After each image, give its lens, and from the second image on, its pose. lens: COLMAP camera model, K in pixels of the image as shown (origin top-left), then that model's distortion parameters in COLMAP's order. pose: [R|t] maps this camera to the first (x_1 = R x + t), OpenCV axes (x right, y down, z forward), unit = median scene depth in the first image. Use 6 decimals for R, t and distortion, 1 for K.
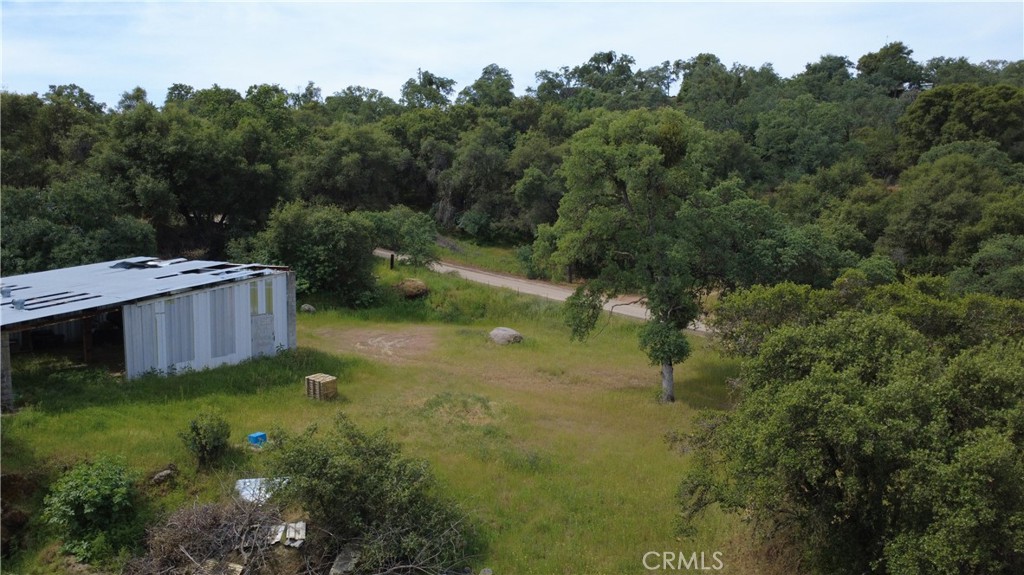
lens RADIAL K [[747.5, 0, 509.9], [0, 747.5, 289.1], [0, 0, 1]] dist [-0.003456, 0.003071]
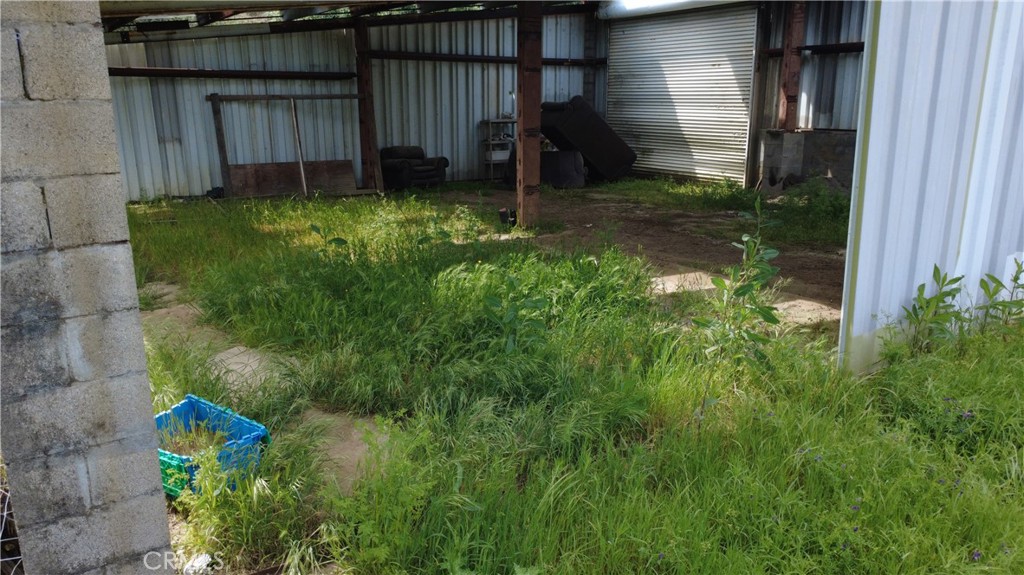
lens RADIAL K [[747.5, 0, 511.7], [0, 747.5, 288.0], [0, 0, 1]] dist [-0.003456, 0.003071]
pose [[0.917725, 0.084422, -0.388142, -0.443902], [-0.023581, 0.987009, 0.158923, 0.073312], [0.396516, -0.136695, 0.907794, 0.701602]]
